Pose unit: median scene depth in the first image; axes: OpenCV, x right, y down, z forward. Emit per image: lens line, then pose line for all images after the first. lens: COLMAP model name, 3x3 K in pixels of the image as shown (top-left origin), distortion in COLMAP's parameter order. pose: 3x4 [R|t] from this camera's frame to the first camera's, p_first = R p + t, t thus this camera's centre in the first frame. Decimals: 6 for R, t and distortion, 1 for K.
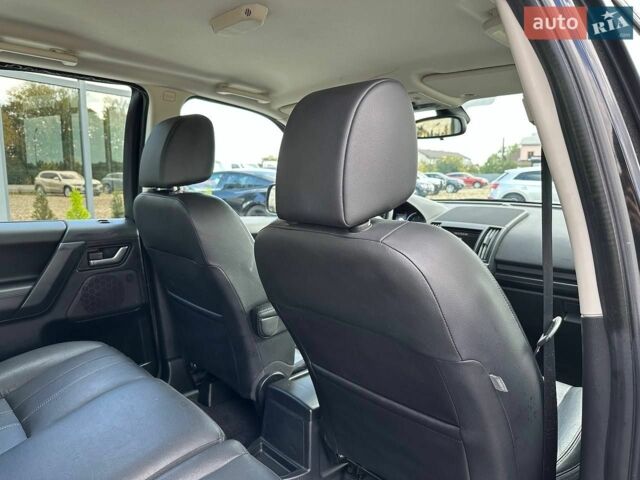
lens RADIAL K [[456.6, 0, 318.9], [0, 456.6, 238.4], [0, 0, 1]] dist [0.003762, -0.009930]
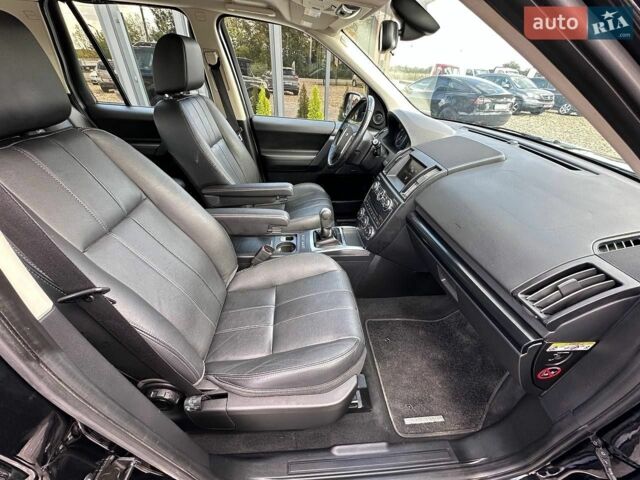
lens RADIAL K [[254.2, 0, 320.0], [0, 254.2, 240.0], [0, 0, 1]] dist [-0.000540, 0.000107]
pose [[0.779244, 0.370872, -0.505205, 0.060326], [-0.122147, 0.880525, 0.457991, -0.011974], [0.614702, -0.295178, 0.731445, 0.048649]]
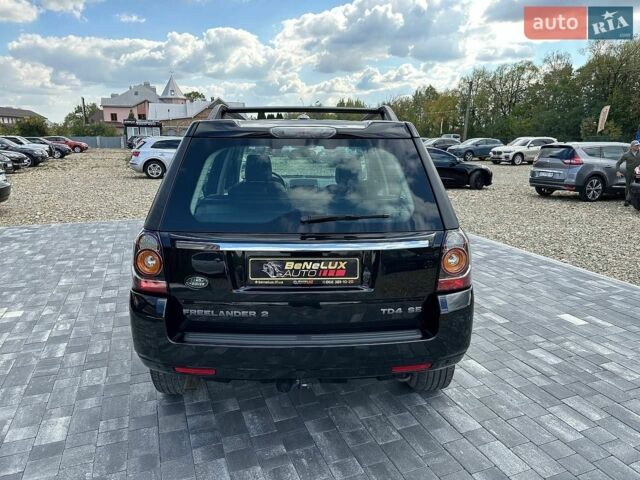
lens RADIAL K [[456.6, 0, 318.9], [0, 456.6, 238.4], [0, 0, 1]] dist [0.003762, -0.009930]
pose [[0.649958, -0.165441, 0.741744, -0.203976], [0.101952, 0.986176, 0.130623, -0.008114], [-0.753100, -0.009277, 0.657840, -0.102324]]
